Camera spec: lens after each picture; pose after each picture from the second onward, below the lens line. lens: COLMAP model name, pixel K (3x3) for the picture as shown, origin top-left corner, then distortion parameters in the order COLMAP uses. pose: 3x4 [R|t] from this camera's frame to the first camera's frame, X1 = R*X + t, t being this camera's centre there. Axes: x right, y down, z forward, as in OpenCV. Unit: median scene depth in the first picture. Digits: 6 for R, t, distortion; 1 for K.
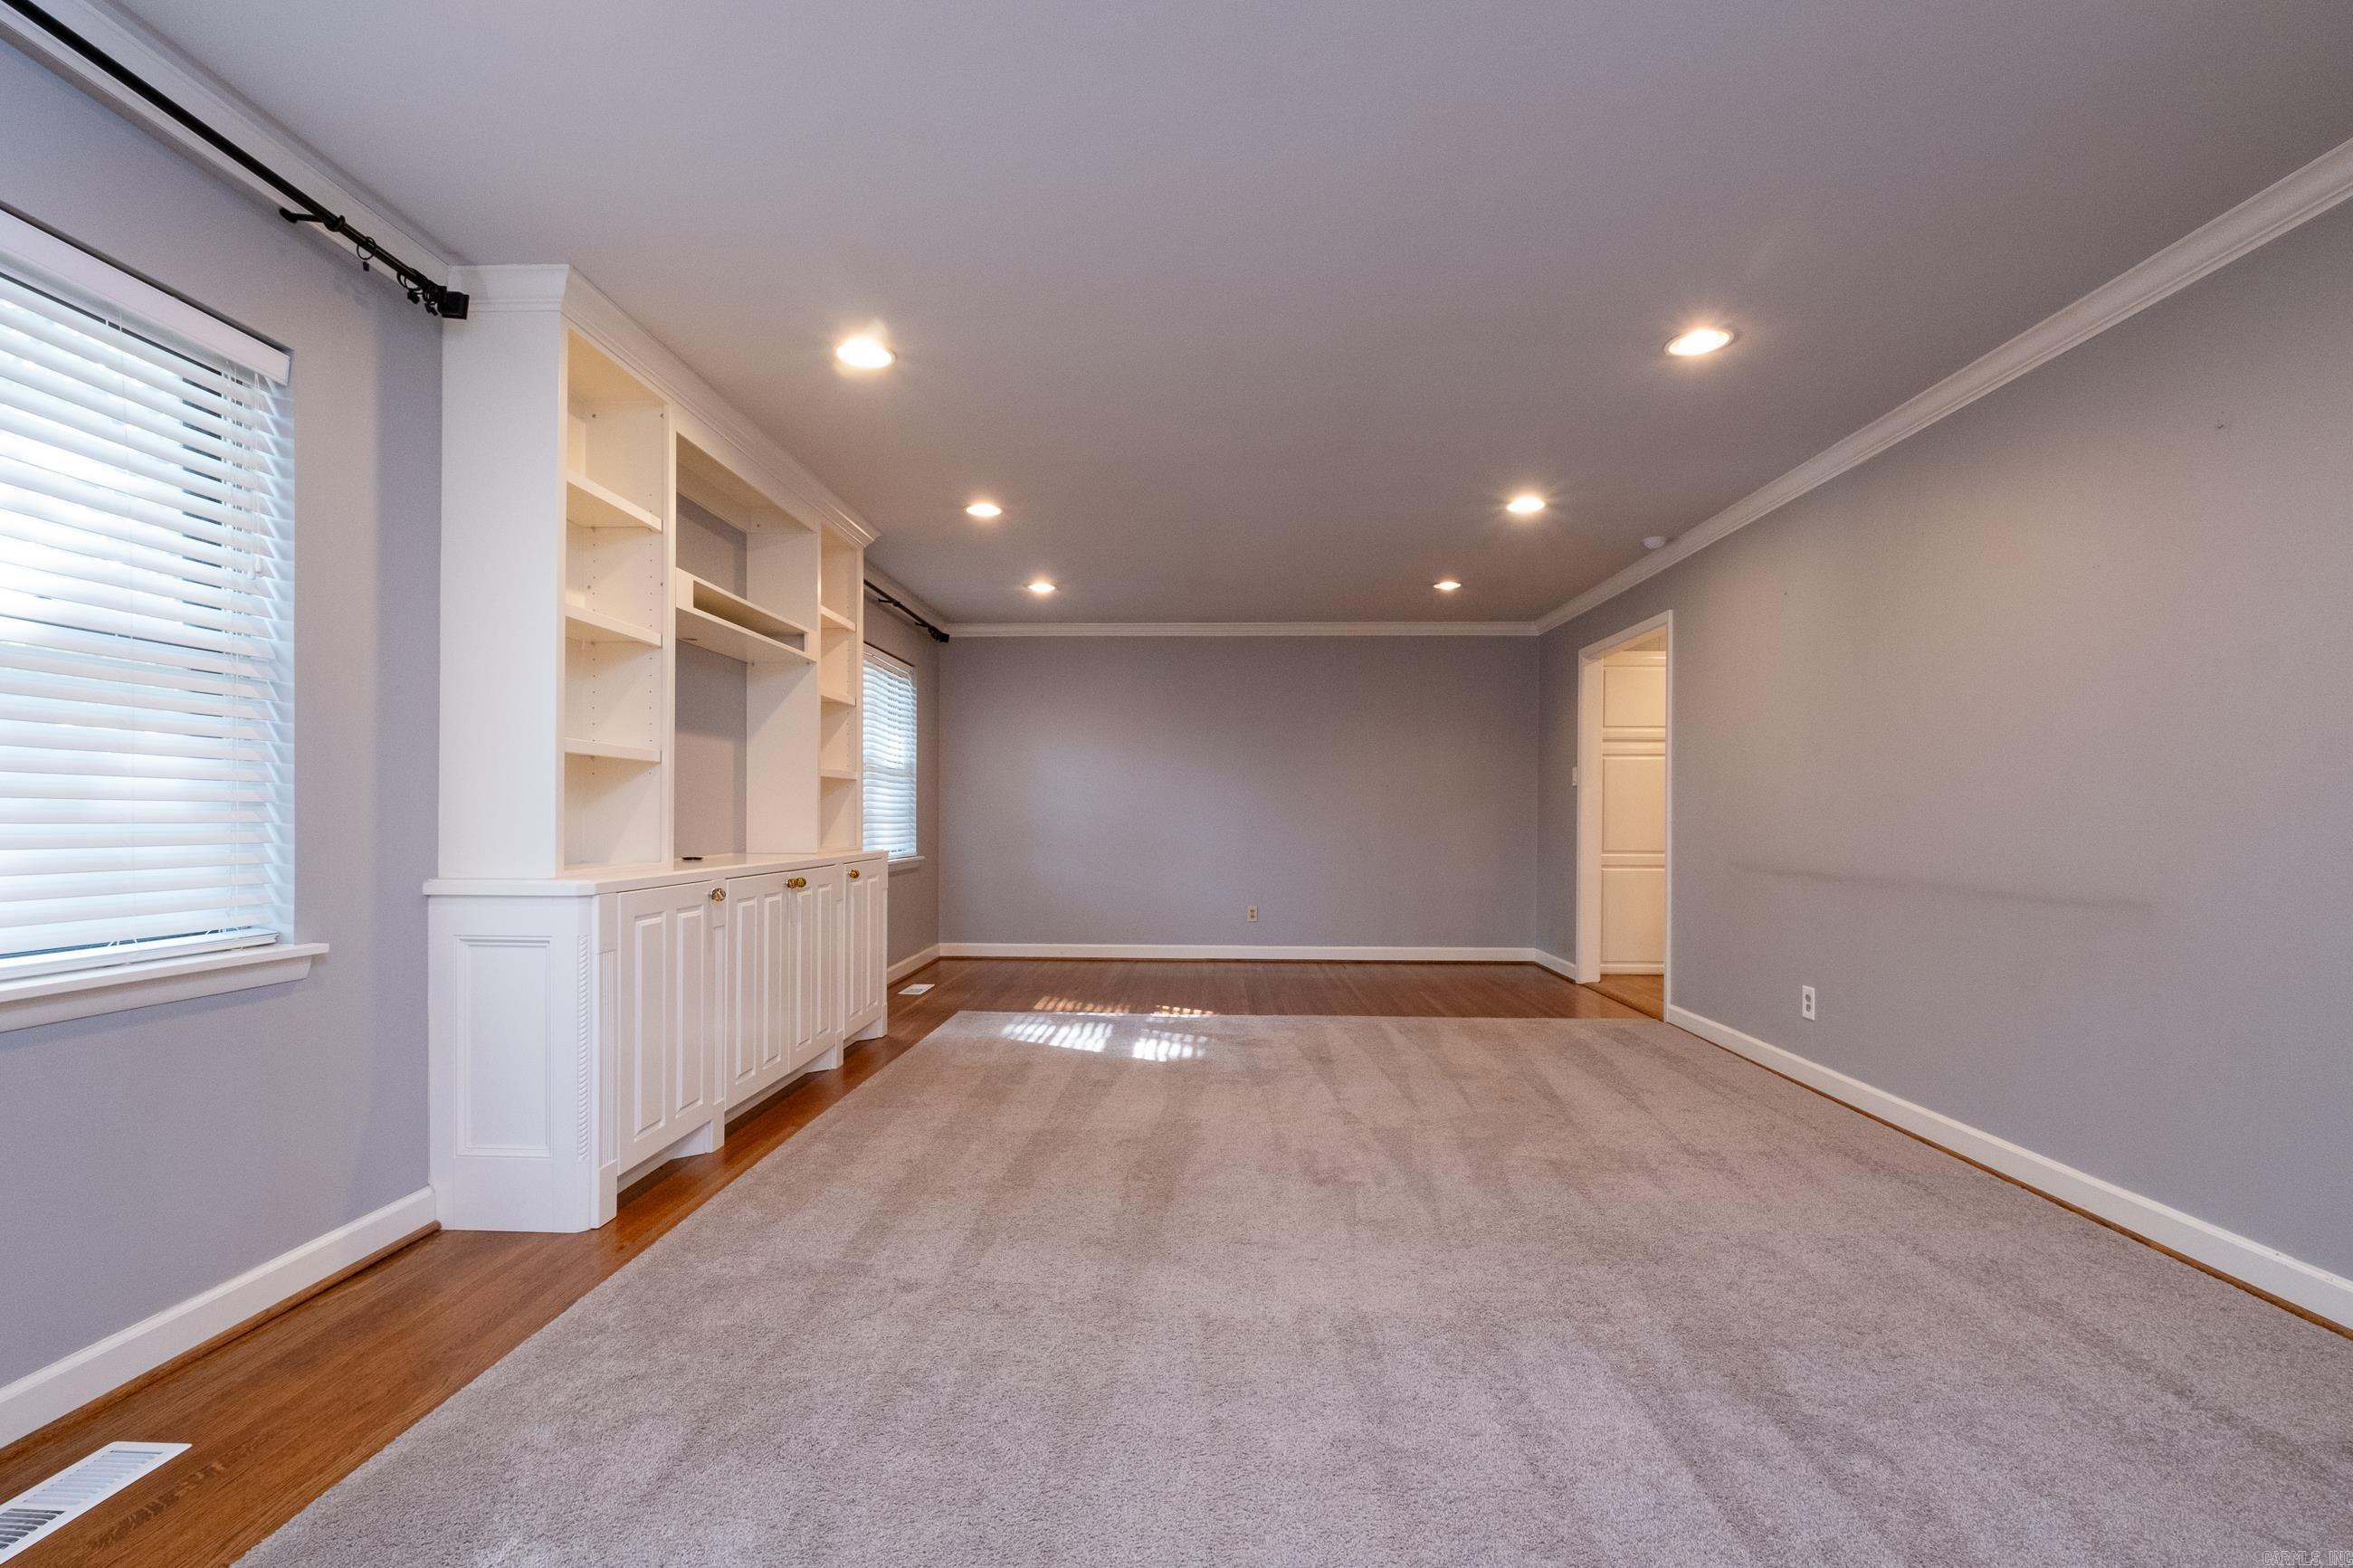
lens RADIAL K [[1091.4, 0, 1166.4], [0, 1091.4, 826.1], [0, 0, 1]] dist [-0.000374, -0.000176]
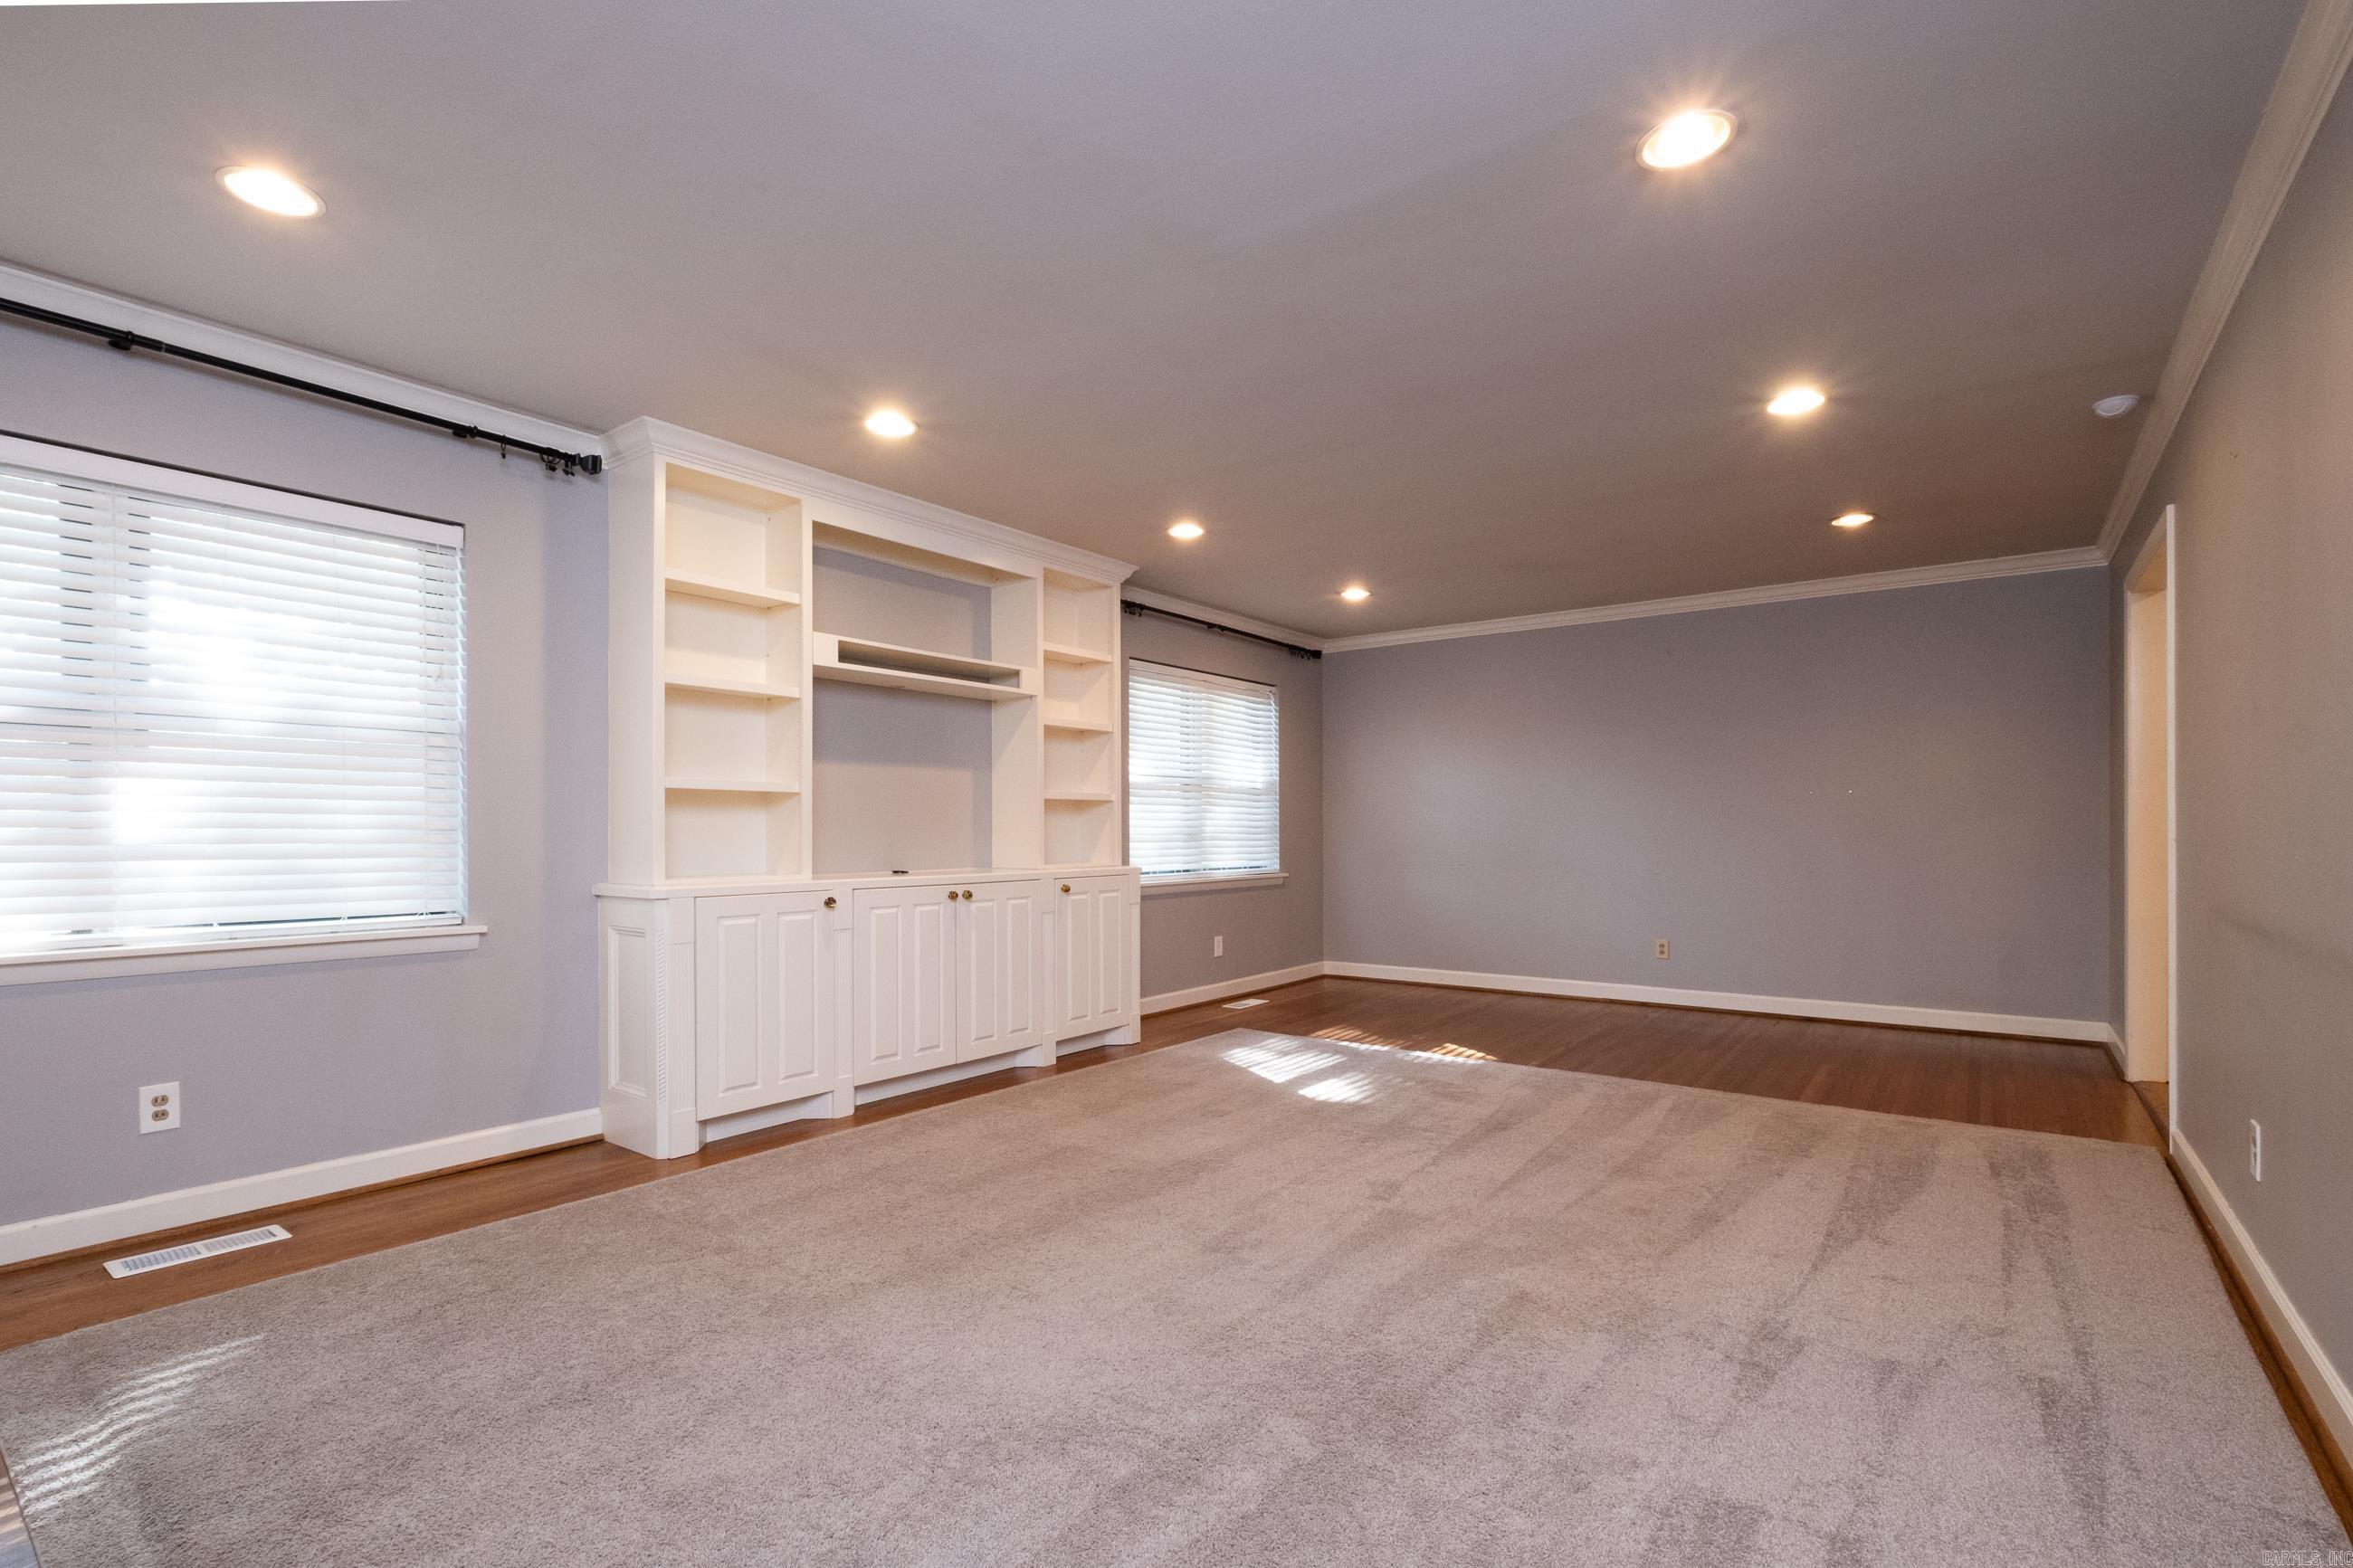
lens RADIAL K [[1091.4, 0, 1166.4], [0, 1091.4, 826.1], [0, 0, 1]] dist [-0.000374, -0.000176]
pose [[0.817681, -0.007004, -0.575629, 0.502080], [-0.001039, 0.999906, -0.013642, -0.003738], [0.575670, 0.011753, 0.817597, 0.205286]]
